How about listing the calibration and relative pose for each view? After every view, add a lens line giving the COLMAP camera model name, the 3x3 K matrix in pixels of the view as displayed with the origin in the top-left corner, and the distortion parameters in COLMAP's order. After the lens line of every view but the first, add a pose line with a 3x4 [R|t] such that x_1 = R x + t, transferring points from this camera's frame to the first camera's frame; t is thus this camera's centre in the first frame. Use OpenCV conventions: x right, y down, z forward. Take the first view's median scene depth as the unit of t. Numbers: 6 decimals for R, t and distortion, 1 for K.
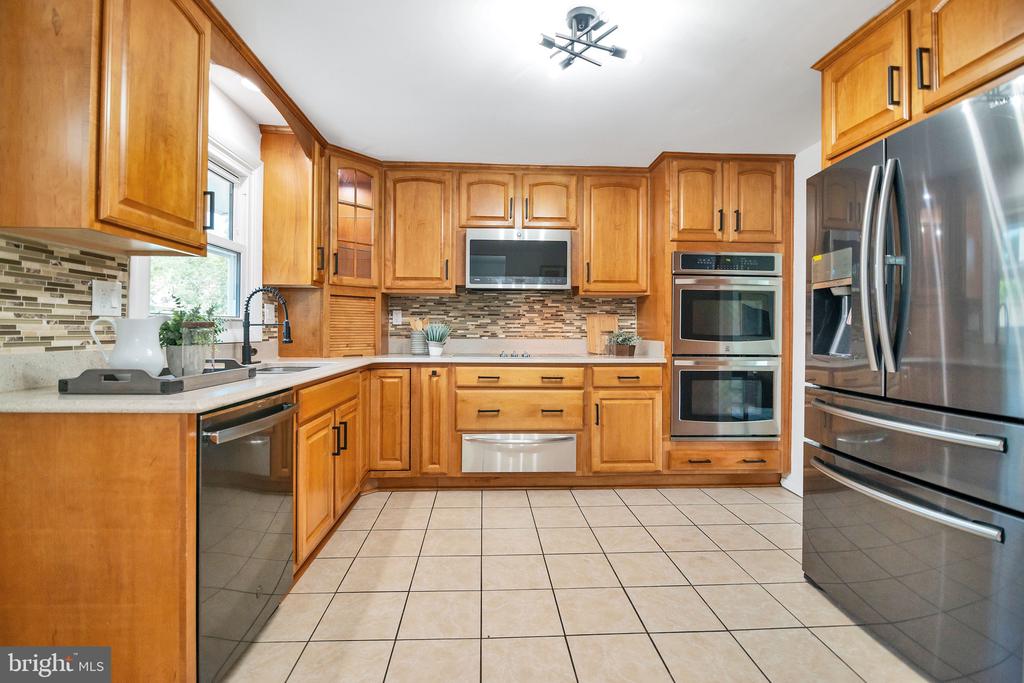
lens RADIAL K [[449.1, 0, 513.8], [0, 449.1, 330.6], [0, 0, 1]] dist [-0.001515, -0.000156]
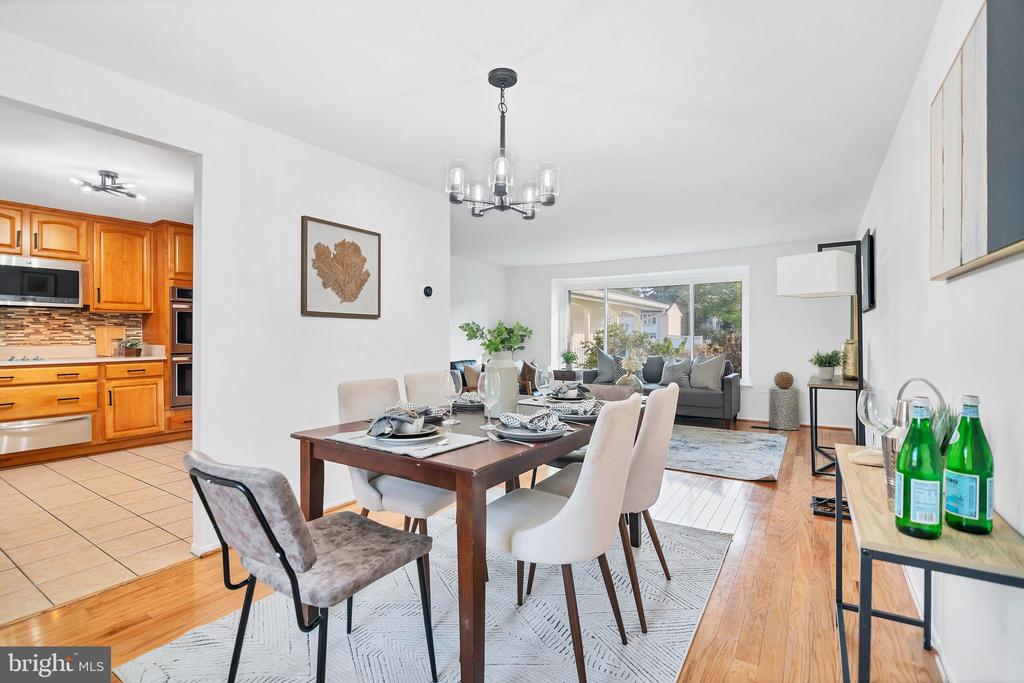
lens RADIAL K [[473.6, 0, 508.6], [0, 473.6, 337.0], [0, 0, 1]] dist [-0.016468, -0.000455]
pose [[0.594953, -0.009813, 0.803700, -0.231242], [0.004596, 0.999951, 0.008807, -0.011972], [-0.803747, -0.001546, 0.594969, -0.819640]]
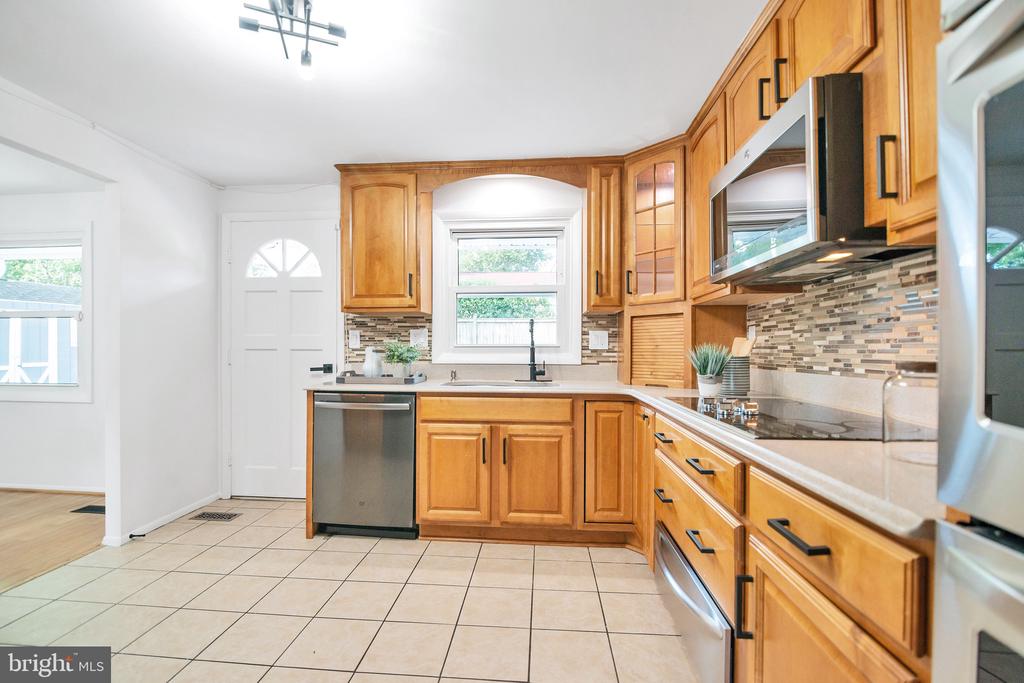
lens RADIAL K [[477.4, 0, 498.3], [0, 477.4, 354.5], [0, 0, 1]] dist [-0.016978, -0.000653]
pose [[-0.150206, 0.002313, -0.988652, 0.532995], [-0.004141, 0.999987, 0.002969, -0.003917], [0.988646, 0.004540, -0.150194, 0.805075]]
